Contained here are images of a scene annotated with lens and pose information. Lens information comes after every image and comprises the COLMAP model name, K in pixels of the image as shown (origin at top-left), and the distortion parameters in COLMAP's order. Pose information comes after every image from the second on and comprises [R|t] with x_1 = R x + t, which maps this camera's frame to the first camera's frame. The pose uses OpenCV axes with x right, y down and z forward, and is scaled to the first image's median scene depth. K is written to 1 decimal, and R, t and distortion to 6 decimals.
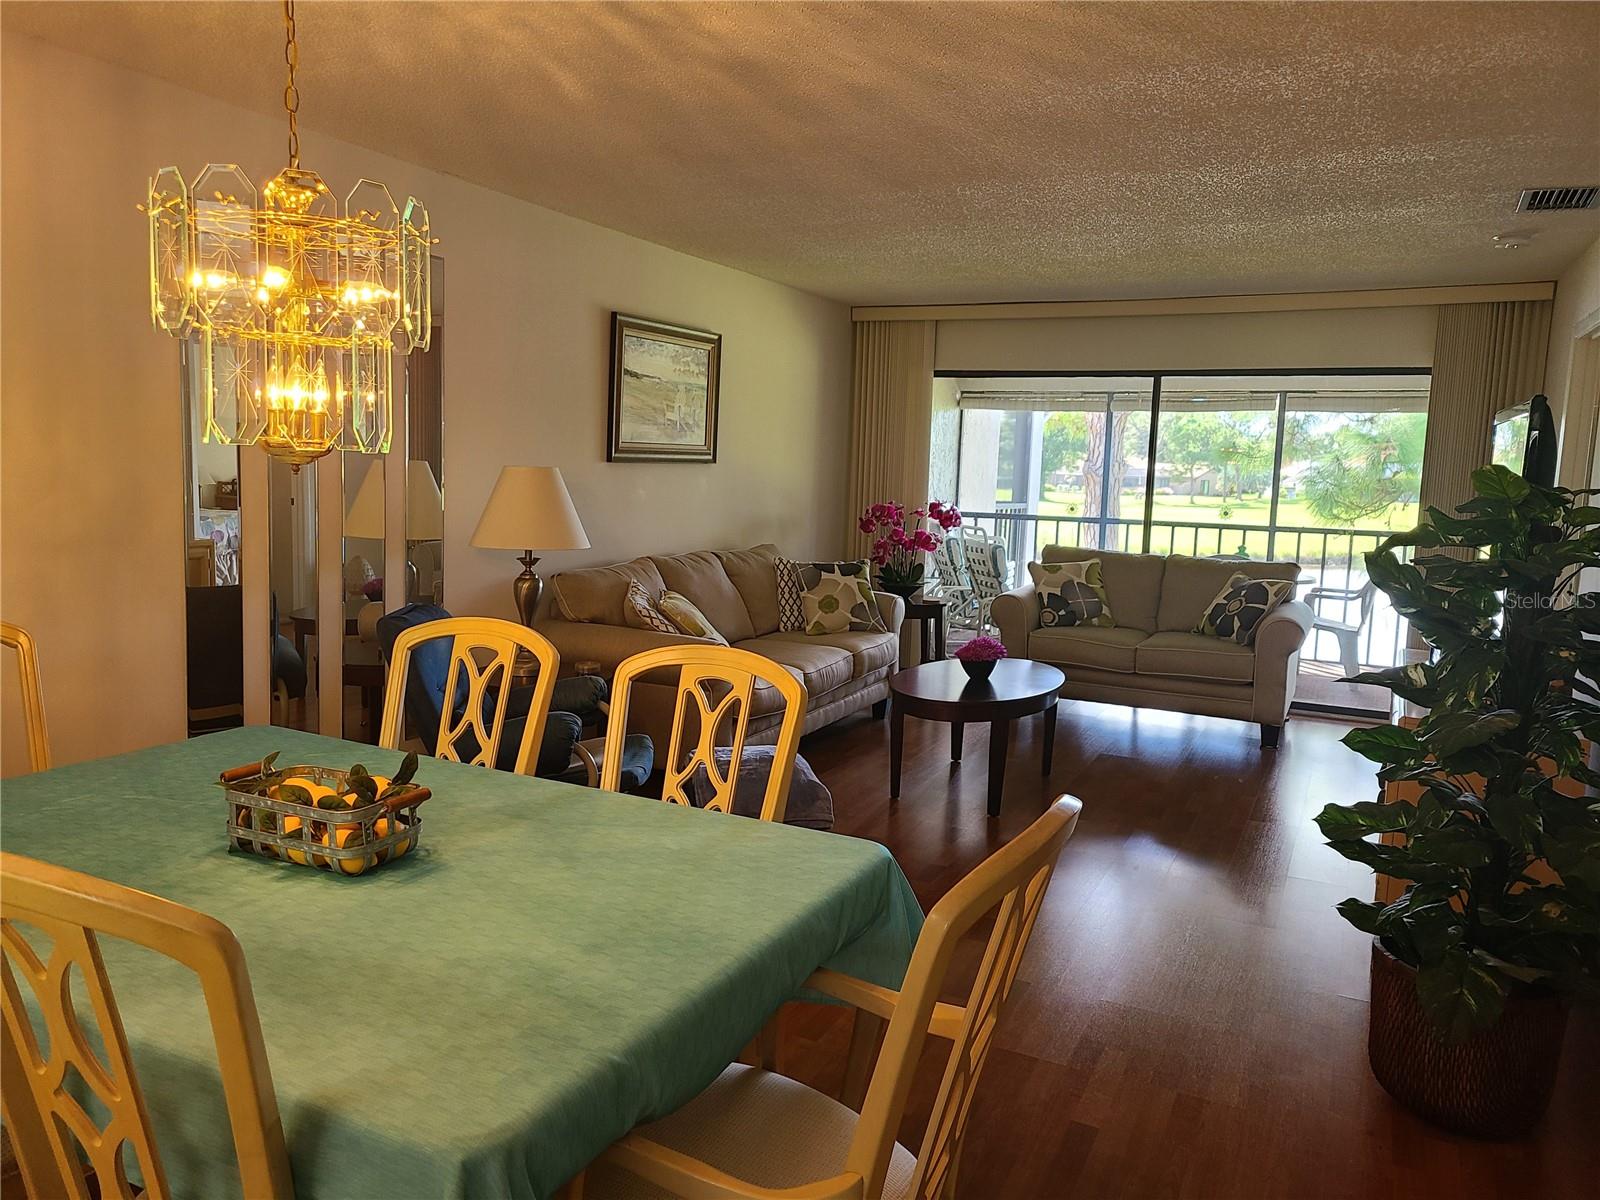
lens RADIAL K [[1187.4, 0, 801.4], [0, 1187.4, 589.8], [0, 0, 1]] dist [0.053872, -0.025311]
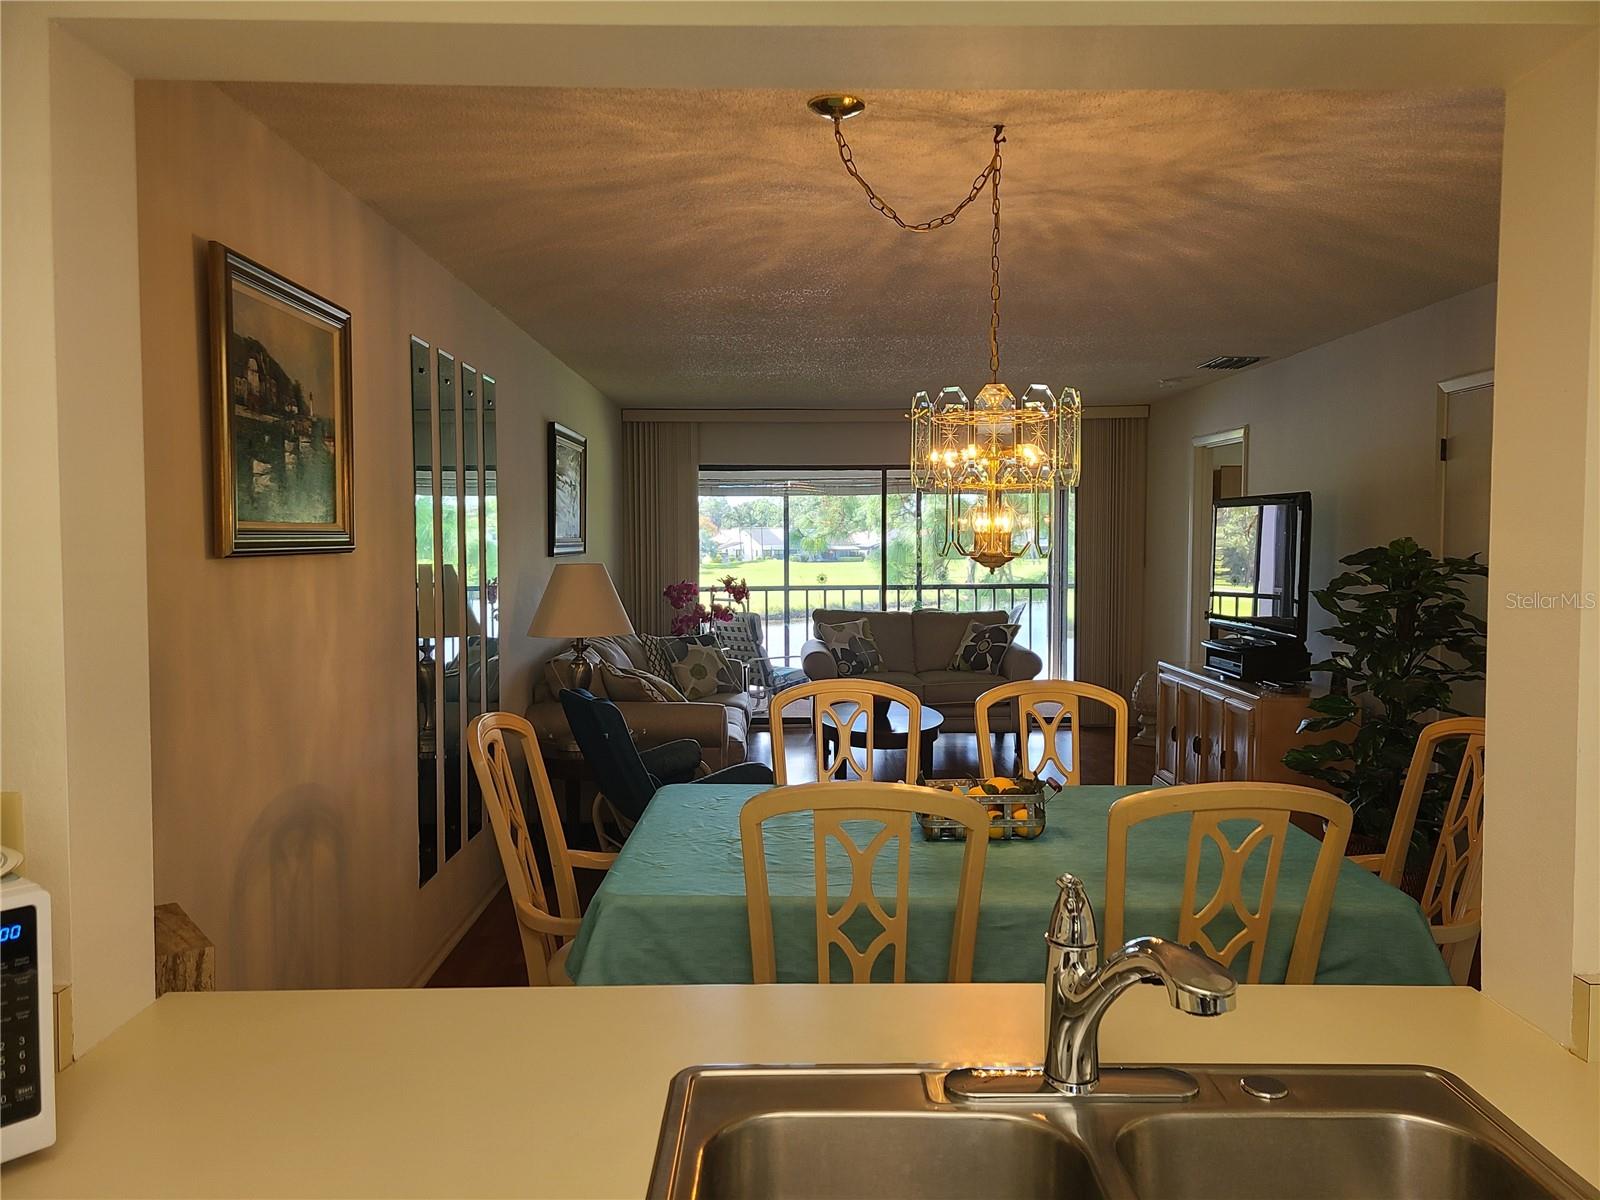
lens RADIAL K [[1187.4, 0, 801.4], [0, 1187.4, 589.8], [0, 0, 1]] dist [0.053872, -0.025311]
pose [[0.889598, -0.056661, 0.453216, -0.385081], [0.085016, 0.995476, -0.042420, -0.008976], [-0.448762, 0.076268, 0.890391, -0.064293]]
